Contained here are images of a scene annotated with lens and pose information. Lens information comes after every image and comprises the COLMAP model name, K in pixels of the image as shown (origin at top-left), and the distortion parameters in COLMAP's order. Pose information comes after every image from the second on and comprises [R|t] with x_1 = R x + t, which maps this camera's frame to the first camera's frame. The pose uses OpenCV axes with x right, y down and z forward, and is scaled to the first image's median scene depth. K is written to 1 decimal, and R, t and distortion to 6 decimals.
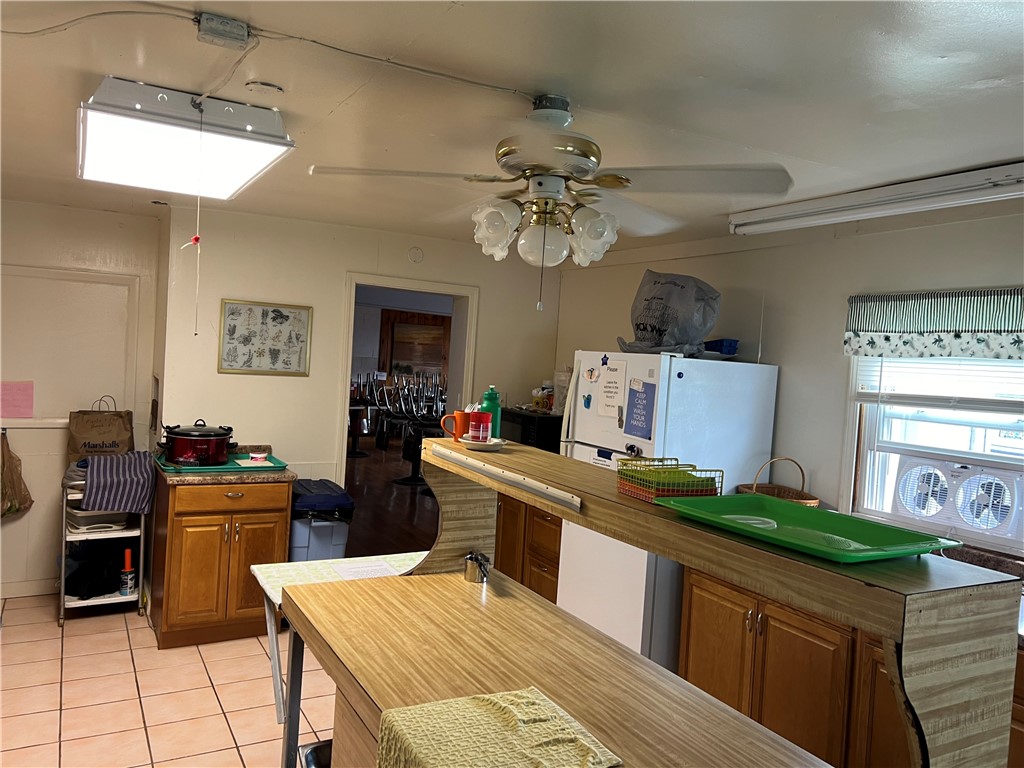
lens RADIAL K [[776.5, 0, 511.0], [0, 776.5, 376.6], [0, 0, 1]] dist [0.094956, -0.106615]
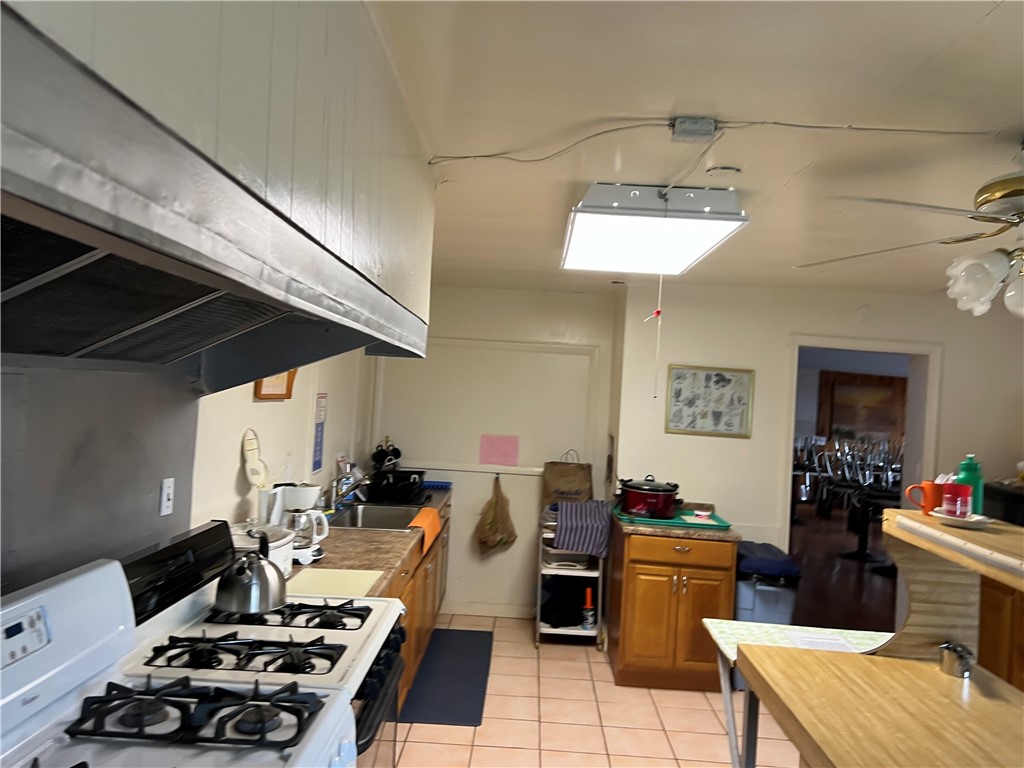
lens RADIAL K [[776.5, 0, 511.0], [0, 776.5, 376.6], [0, 0, 1]] dist [0.094956, -0.106615]
pose [[0.864639, -0.012801, -0.502230, -0.018481], [-0.027235, 0.997011, -0.072300, 0.001826], [0.501654, 0.076192, 0.861706, -0.043434]]
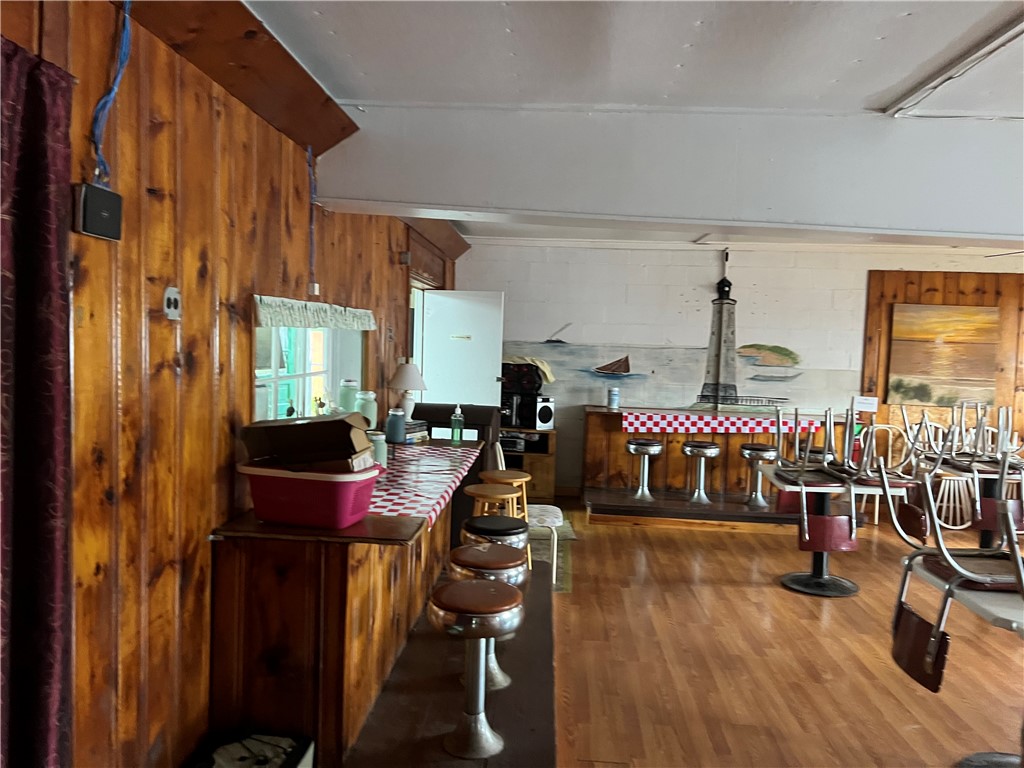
lens RADIAL K [[776.5, 0, 511.0], [0, 776.5, 376.6], [0, 0, 1]] dist [0.094956, -0.106615]
pose [[0.847416, -0.001146, -0.530928, -0.168622], [-0.001547, 0.999988, -0.004627, -0.032921], [0.530927, 0.004743, 0.847404, 0.800815]]
